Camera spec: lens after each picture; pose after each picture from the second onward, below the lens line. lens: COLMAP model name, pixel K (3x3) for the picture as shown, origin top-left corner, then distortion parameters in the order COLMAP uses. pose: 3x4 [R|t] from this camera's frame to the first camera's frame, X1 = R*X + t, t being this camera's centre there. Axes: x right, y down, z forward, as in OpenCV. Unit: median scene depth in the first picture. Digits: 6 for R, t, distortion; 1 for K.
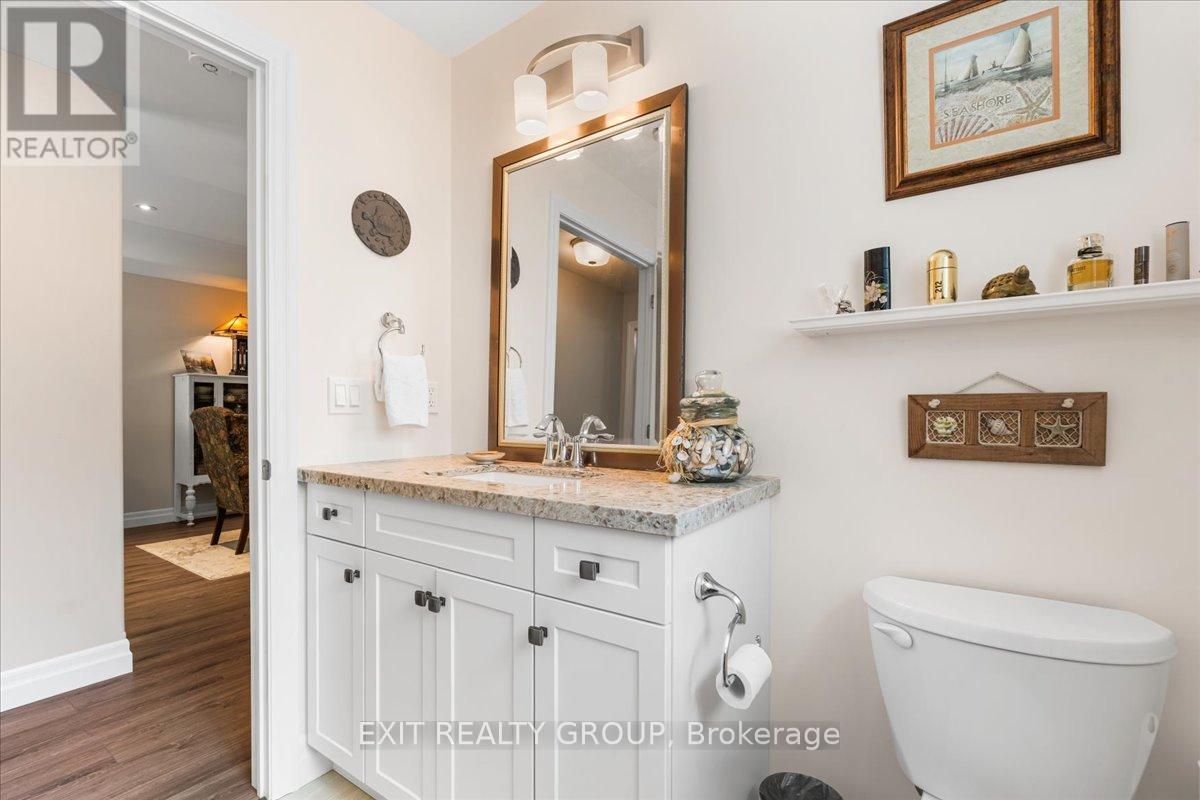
lens RADIAL K [[535.9, 0, 596.0], [0, 535.9, 409.7], [0, 0, 1]] dist [-0.003755, 0.000546]
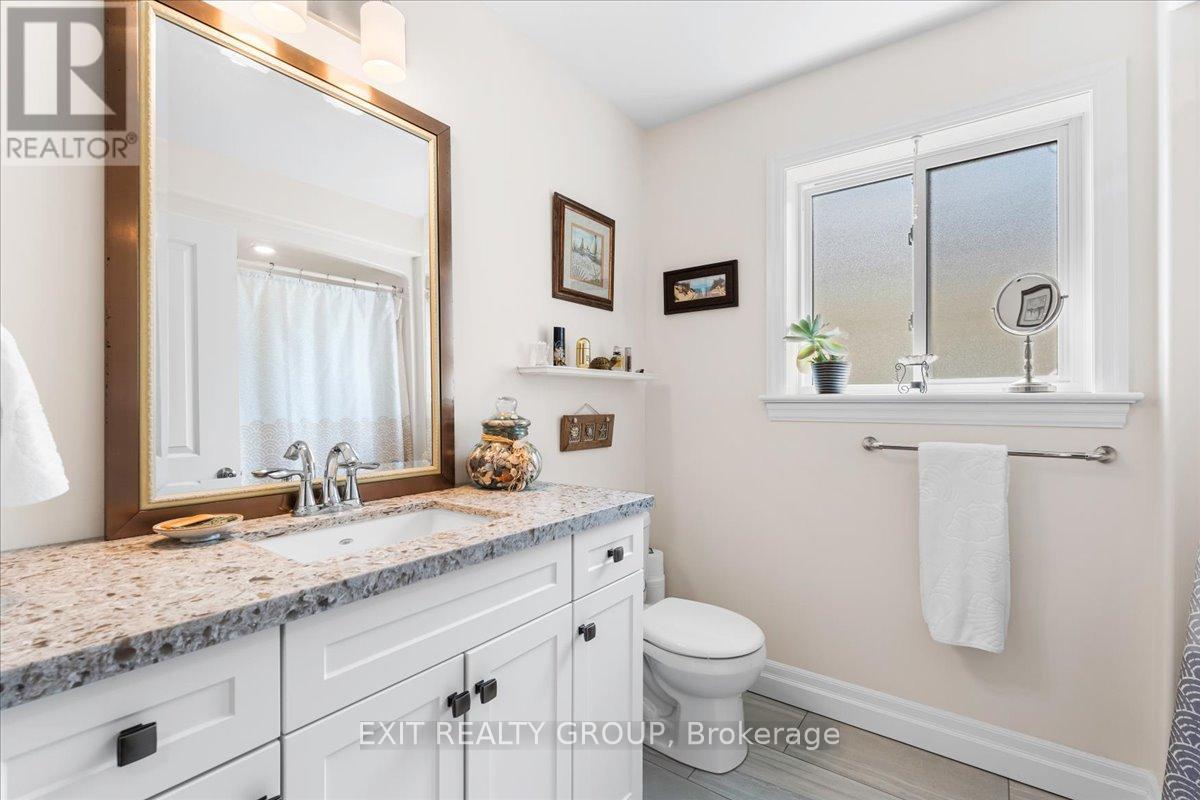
lens RADIAL K [[535.9, 0, 596.1], [0, 535.9, 401.8], [0, 0, 1]] dist [-0.003755, 0.000546]
pose [[0.026365, 0.003339, 0.999647, -1.168498], [-0.002201, 0.999992, -0.003282, -0.067807], [-0.999650, -0.002114, 0.026372, 0.872088]]
